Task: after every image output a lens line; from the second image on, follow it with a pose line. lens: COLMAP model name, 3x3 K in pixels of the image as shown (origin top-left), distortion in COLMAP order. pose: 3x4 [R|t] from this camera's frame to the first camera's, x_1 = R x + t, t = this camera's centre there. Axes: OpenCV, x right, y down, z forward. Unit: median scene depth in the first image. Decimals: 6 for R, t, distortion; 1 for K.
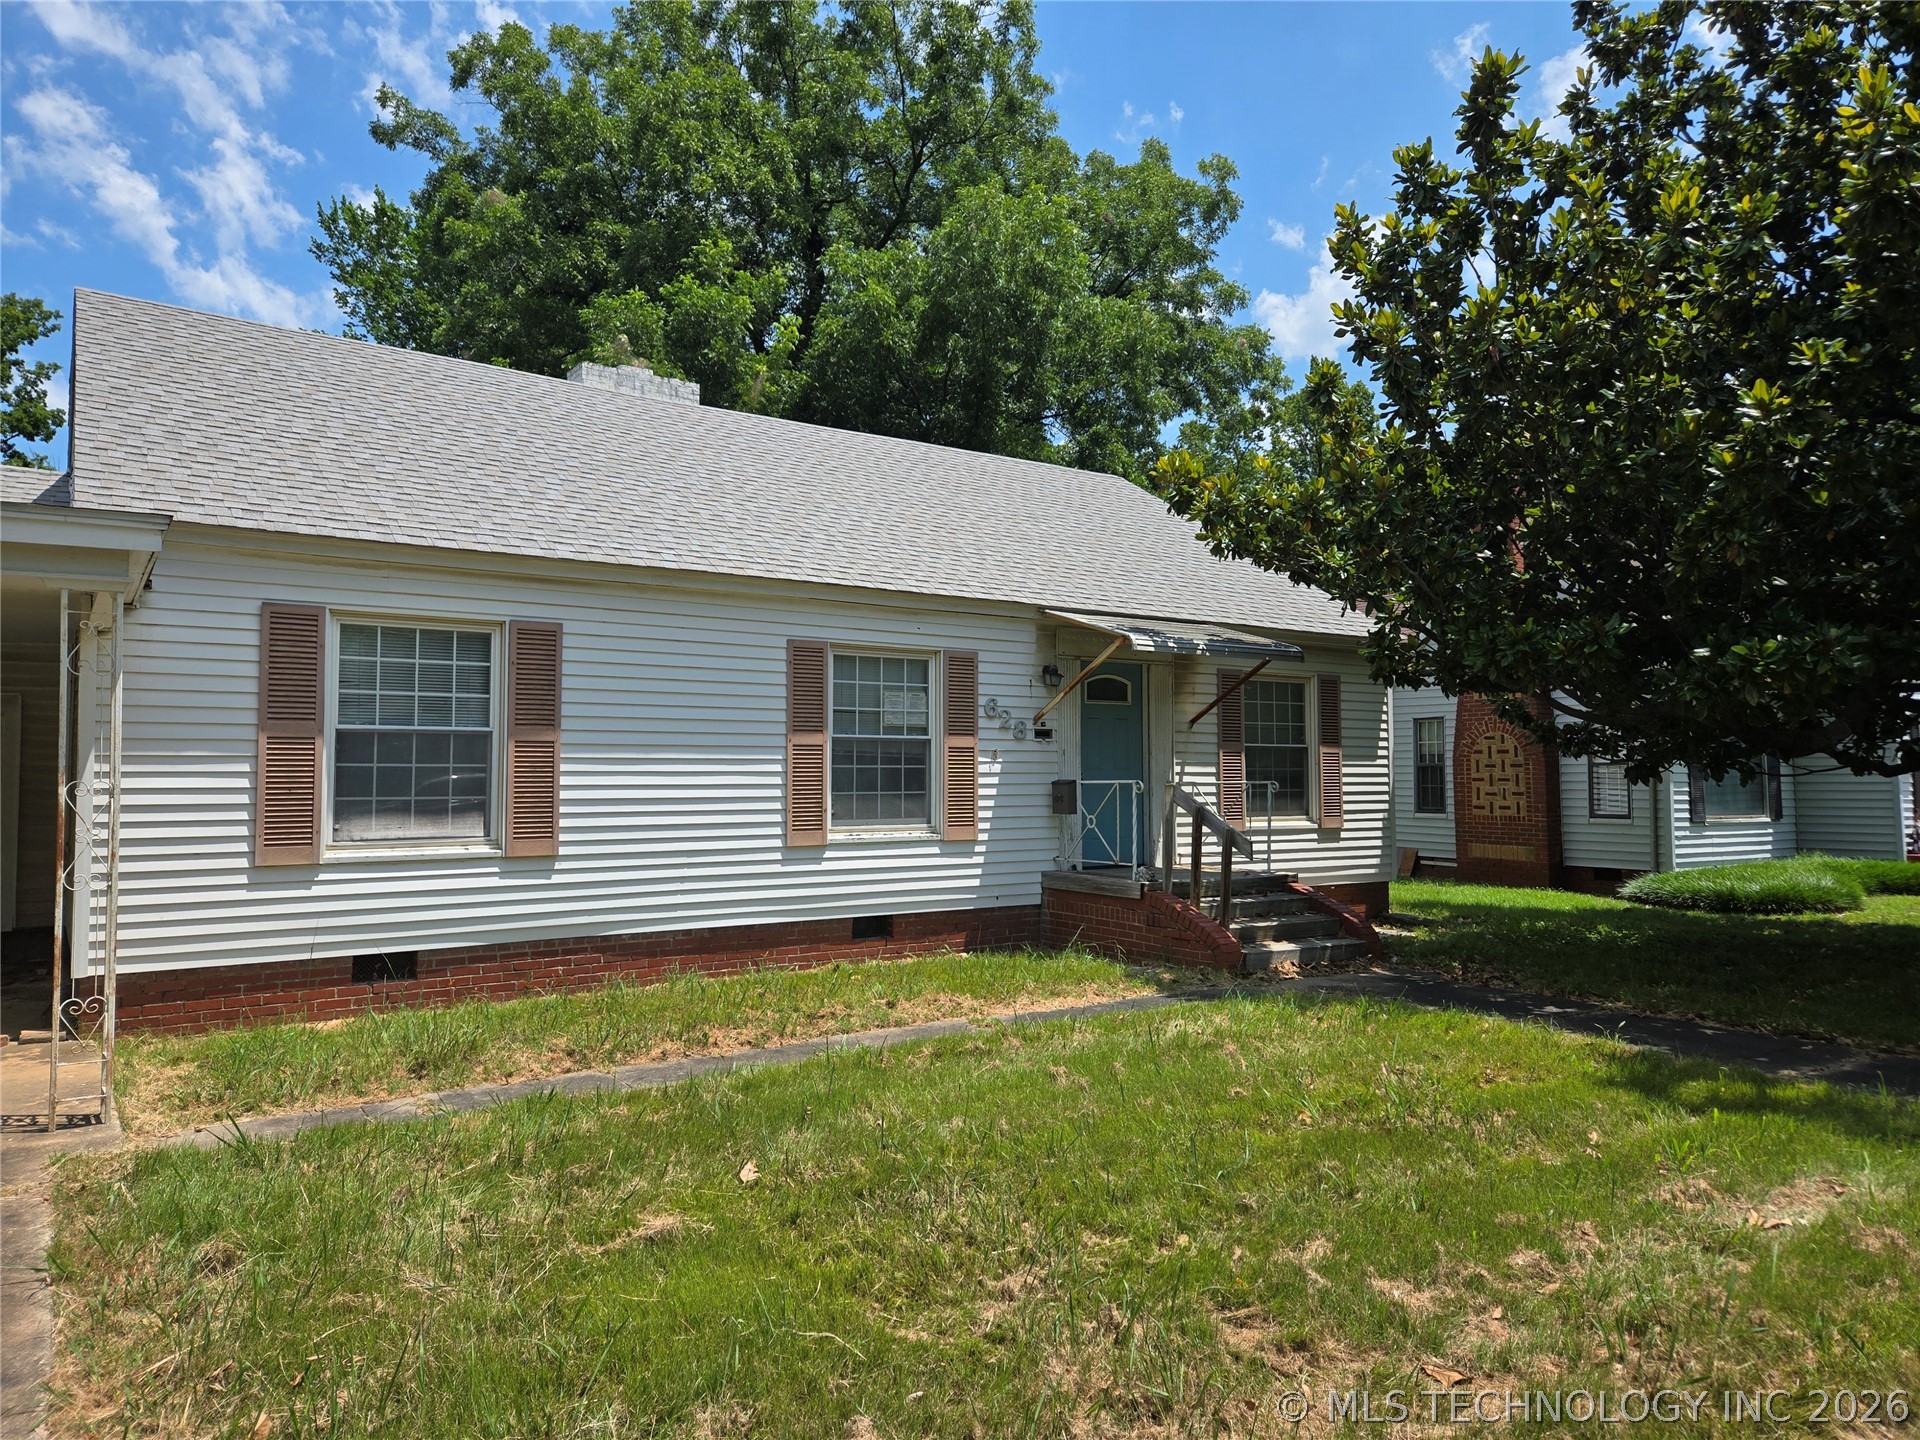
lens RADIAL K [[1291.5, 0, 947.4], [0, 1291.5, 719.4], [0, 0, 1]] dist [0.072230, -0.058952]
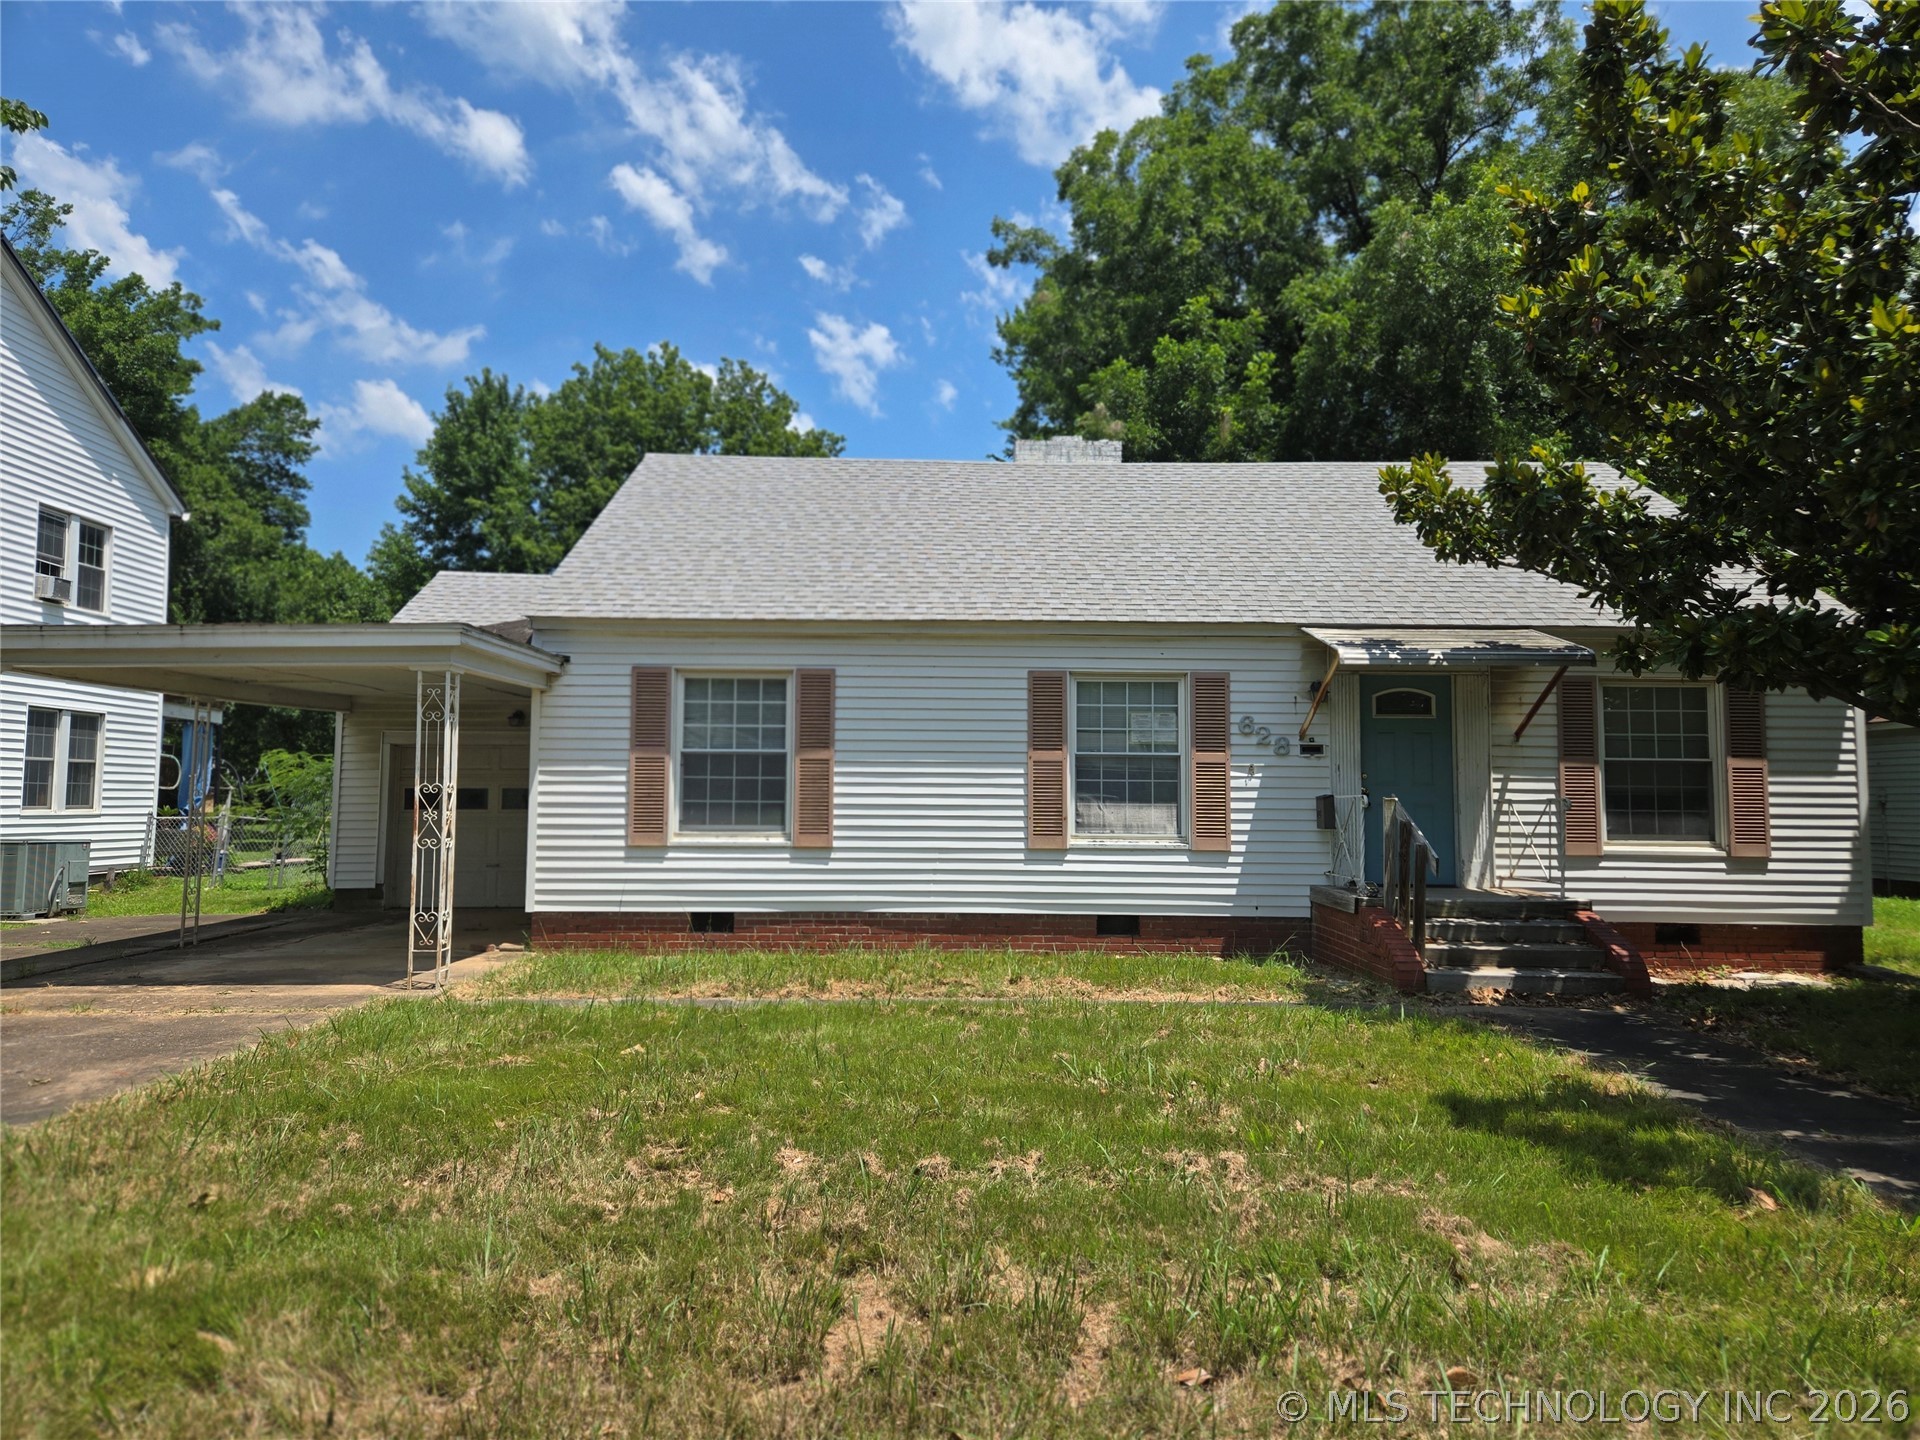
lens RADIAL K [[1291.5, 0, 940.2], [0, 1291.5, 707.0], [0, 0, 1]] dist [0.072230, -0.058952]
pose [[0.826667, -0.031764, -0.561794, 0.431388], [0.015908, 0.999326, -0.033093, 0.007470], [0.562466, 0.018420, 0.826615, -0.008819]]
